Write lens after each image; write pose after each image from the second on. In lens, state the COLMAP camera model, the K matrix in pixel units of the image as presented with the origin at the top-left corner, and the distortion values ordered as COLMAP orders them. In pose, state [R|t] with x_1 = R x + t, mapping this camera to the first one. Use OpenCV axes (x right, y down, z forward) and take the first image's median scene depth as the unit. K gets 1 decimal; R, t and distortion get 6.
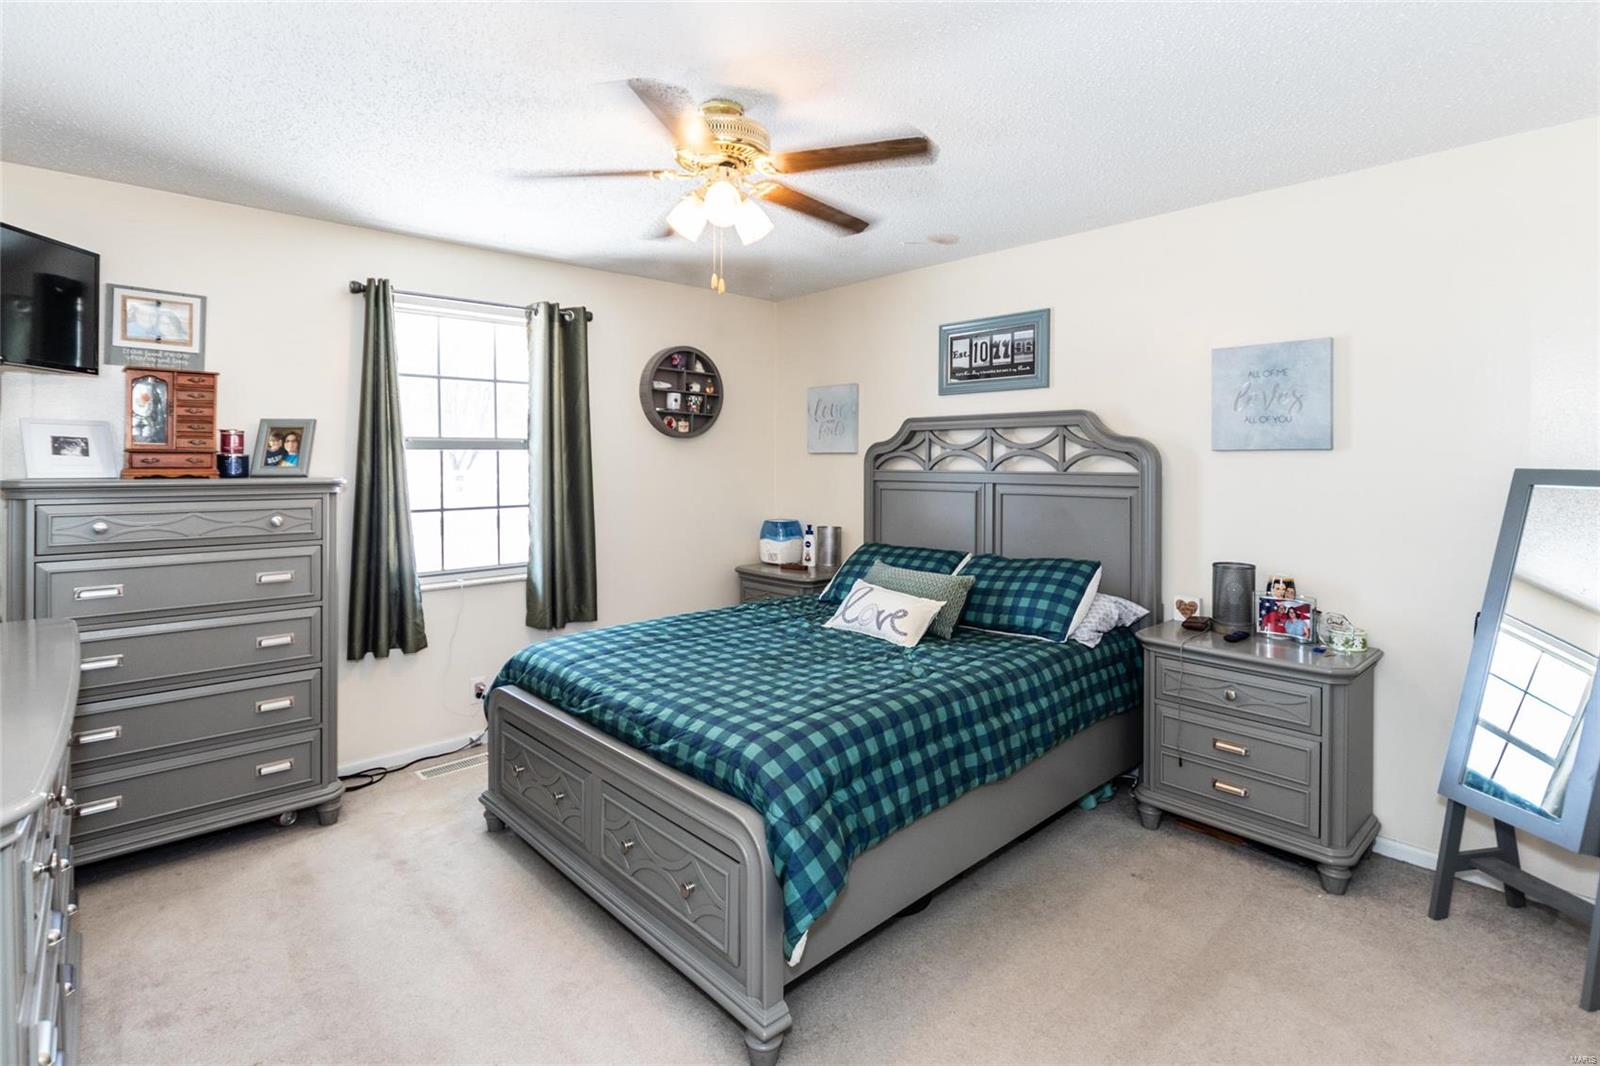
lens RADIAL K [[780.0, 0, 800.6], [0, 780.0, 447.6], [0, 0, 1]] dist [0.002697, 0.000259]
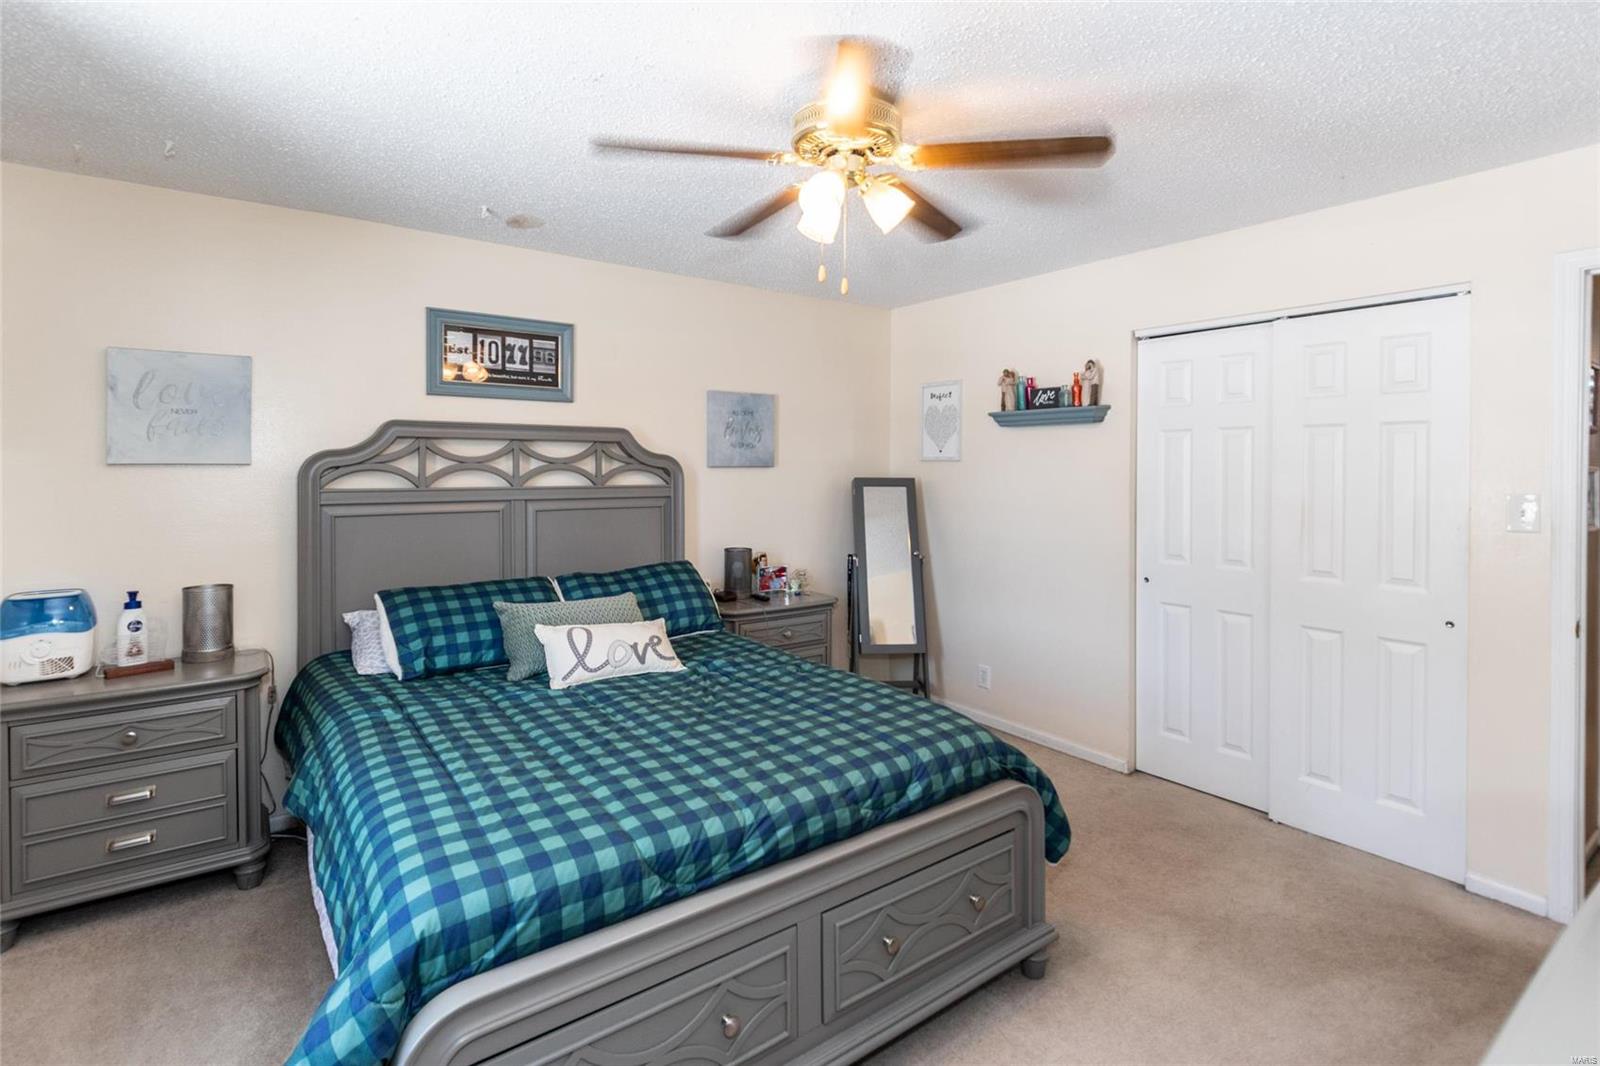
lens RADIAL K [[756.6, 0, 769.6], [0, 756.6, 493.8], [0, 0, 1]] dist [0.008697, -0.000473]
pose [[0.134655, -0.035548, 0.990255, -0.613902], [-0.017728, 0.999110, 0.038276, -0.001421], [-0.990734, -0.022710, 0.133905, 0.607438]]
